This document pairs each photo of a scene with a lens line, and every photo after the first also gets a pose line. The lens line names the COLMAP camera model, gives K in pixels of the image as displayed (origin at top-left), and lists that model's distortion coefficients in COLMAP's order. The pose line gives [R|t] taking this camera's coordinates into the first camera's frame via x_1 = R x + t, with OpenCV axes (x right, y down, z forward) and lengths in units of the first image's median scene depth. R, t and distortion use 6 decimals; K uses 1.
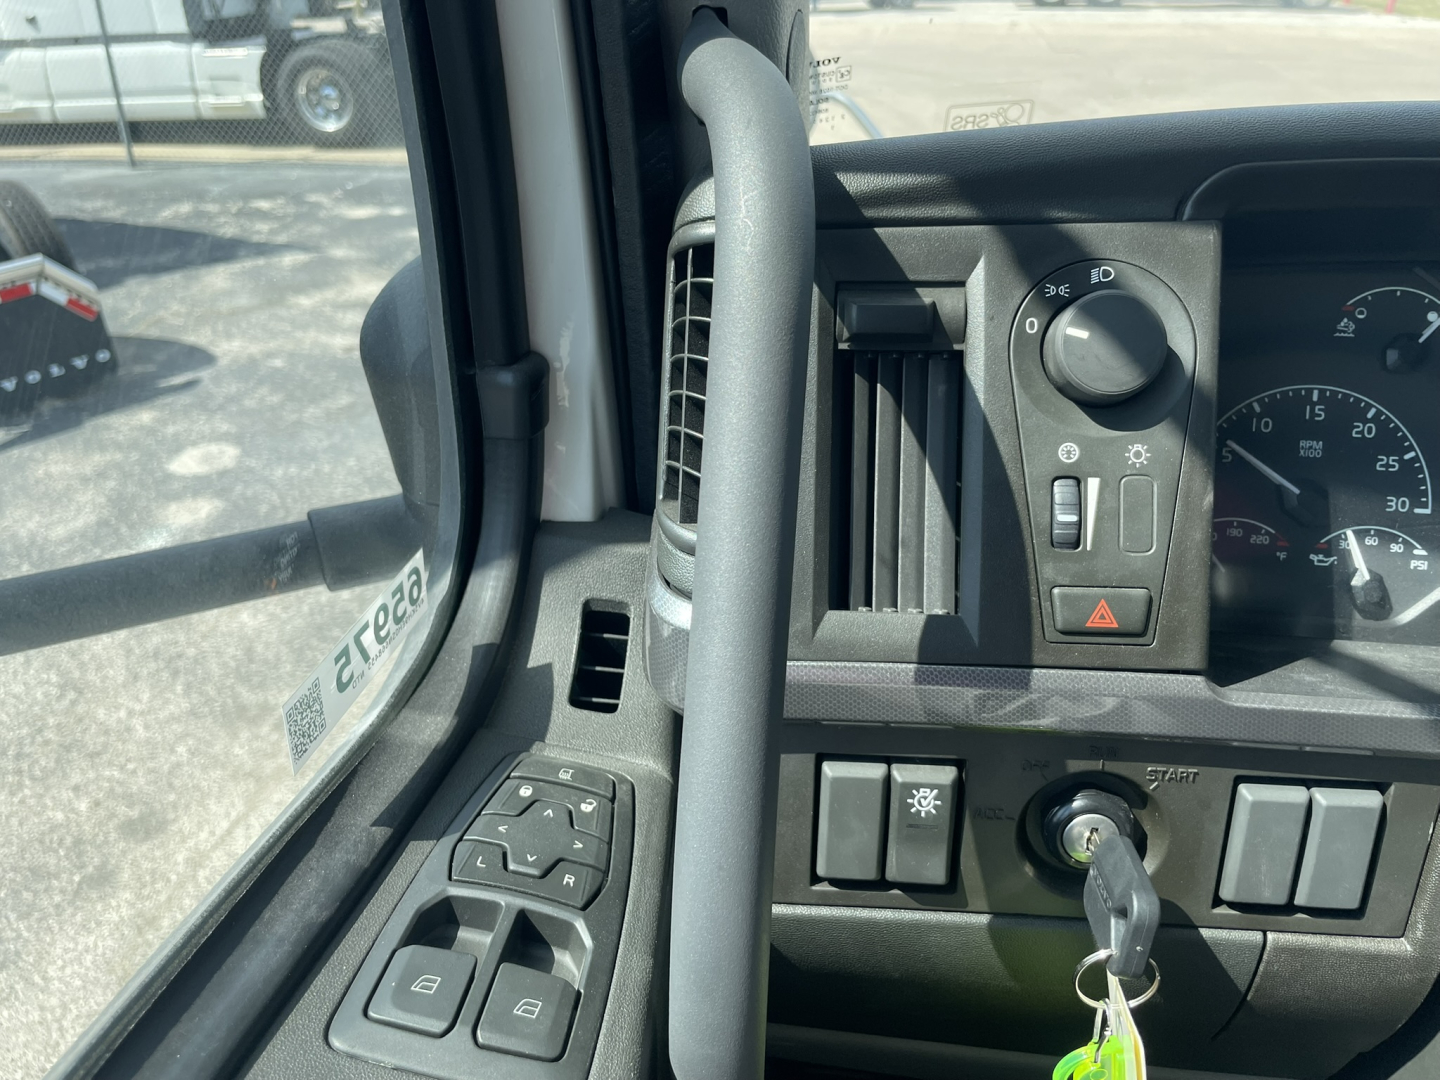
lens RADIAL K [[1119.1, 0, 722.0], [0, 1119.1, 529.1], [0, 0, 1]] dist [0.087397, -0.130576]
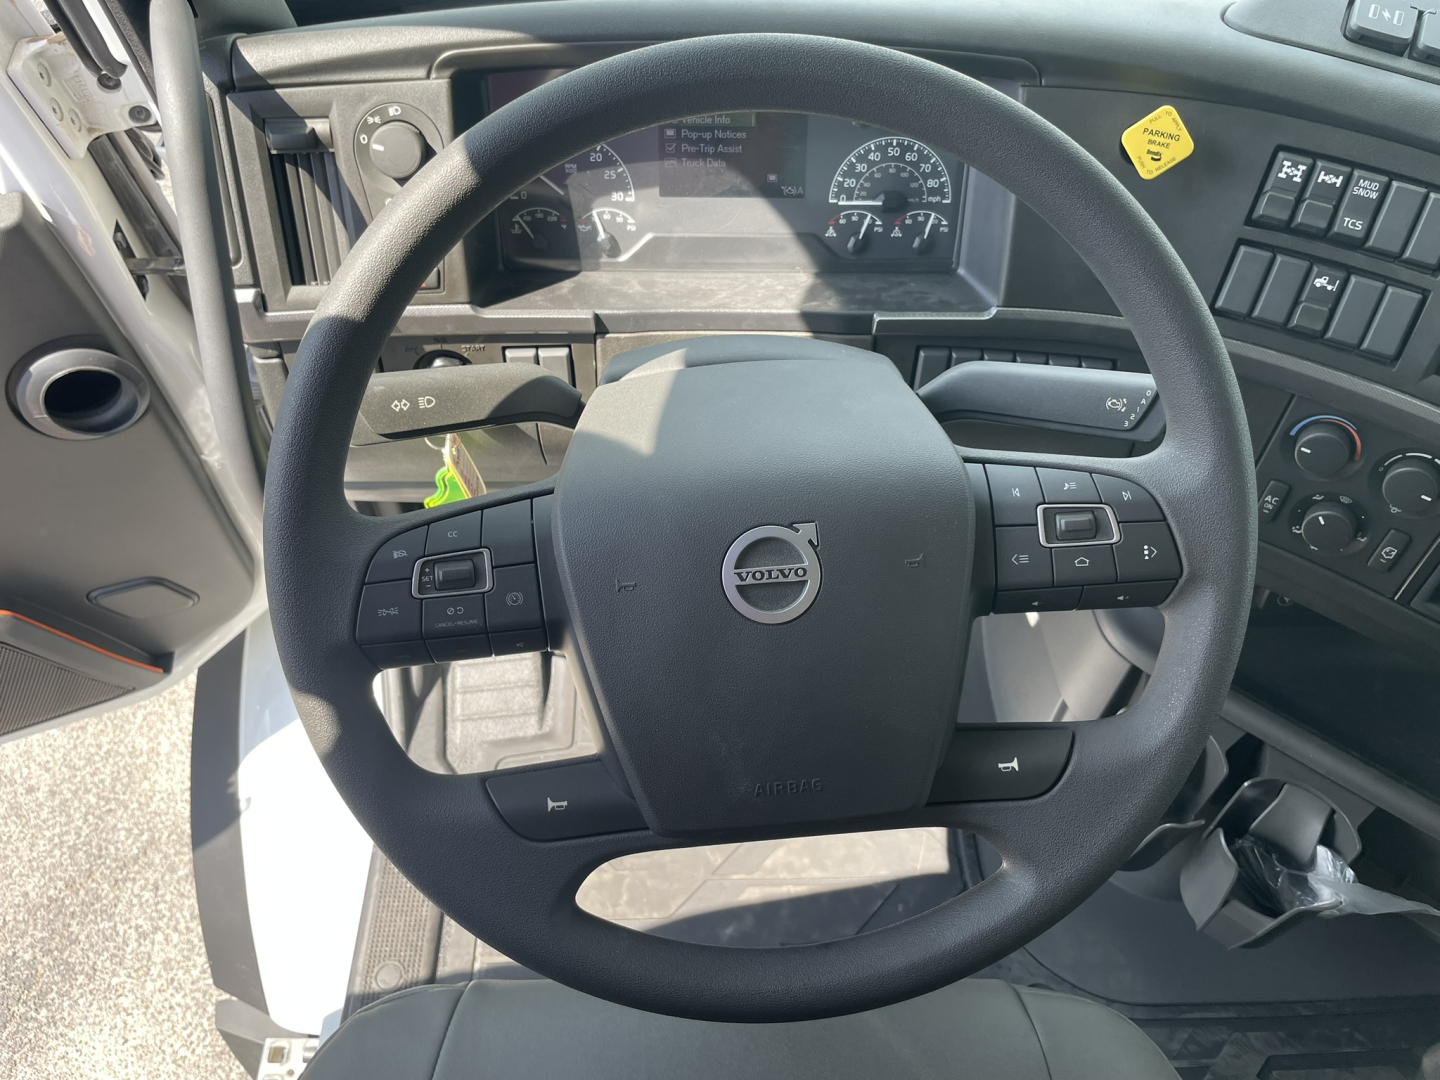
lens RADIAL K [[1119.1, 0, 722.0], [0, 1119.1, 529.1], [0, 0, 1]] dist [0.087397, -0.130576]
pose [[0.985127, -0.107942, 0.133689, 0.546377], [0.048767, 0.921698, 0.384832, -0.278669], [-0.164760, -0.372589, 0.913253, -1.213934]]
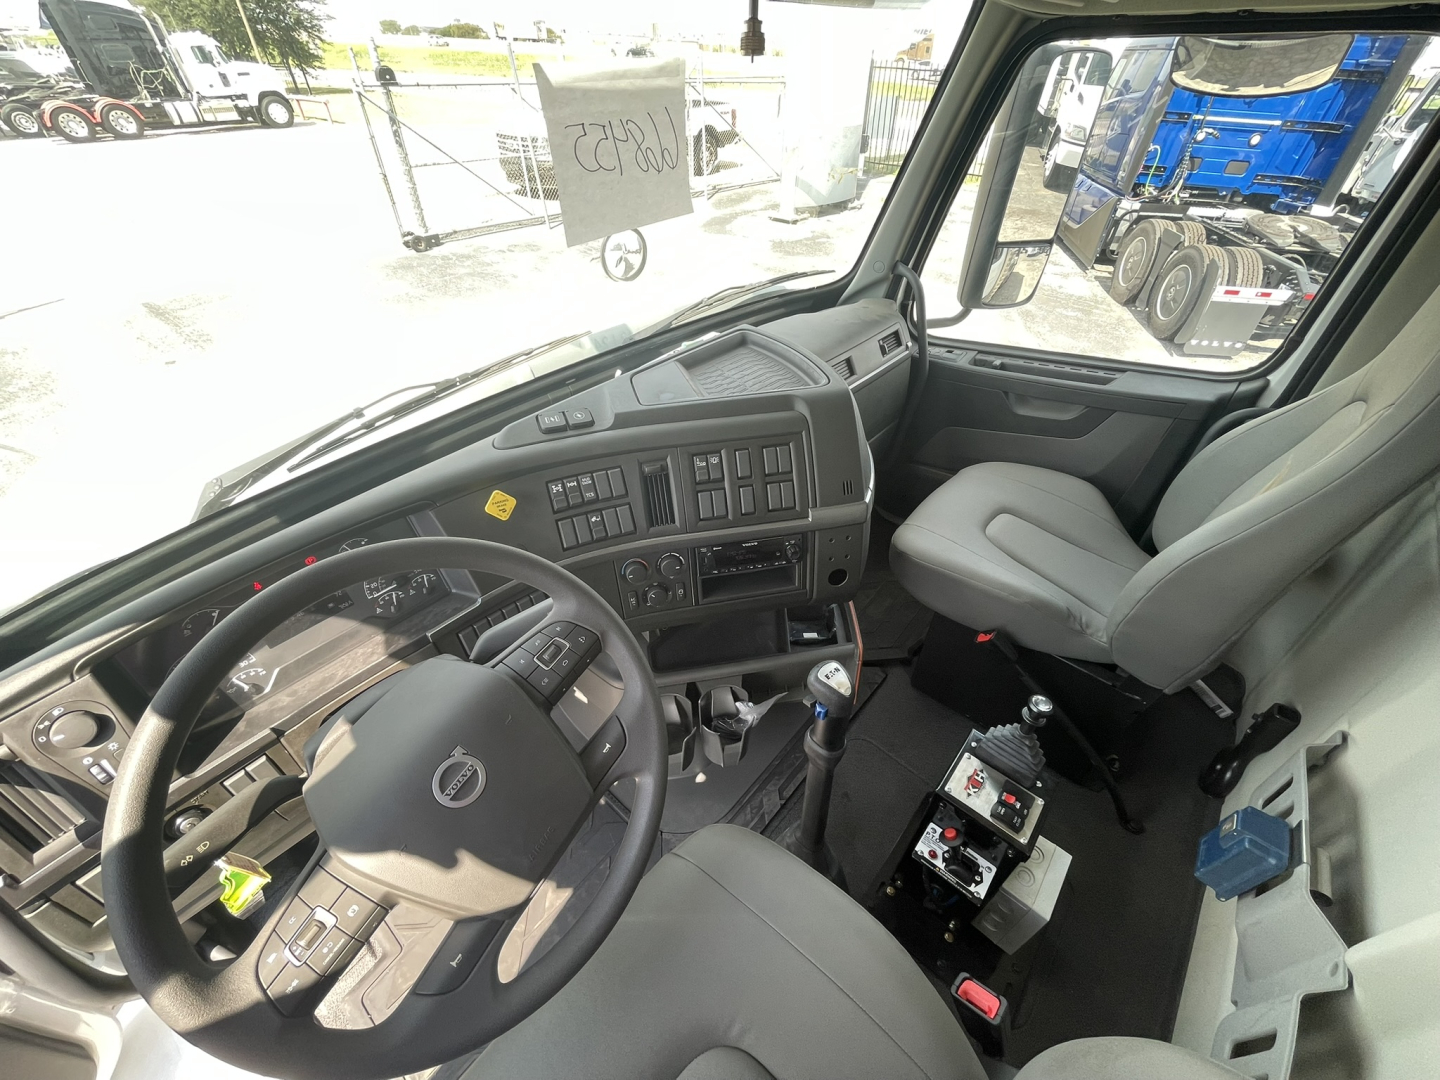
lens RADIAL K [[586.0, 0, 725.3], [0, 586.0, 535.6], [0, 0, 1]] dist [-0.004112, 0.000545]
pose [[0.535731, -0.523592, 0.662453, 0.498322], [0.399169, 0.848378, 0.347733, -0.453134], [-0.744080, 0.078139, 0.663505, -1.490350]]
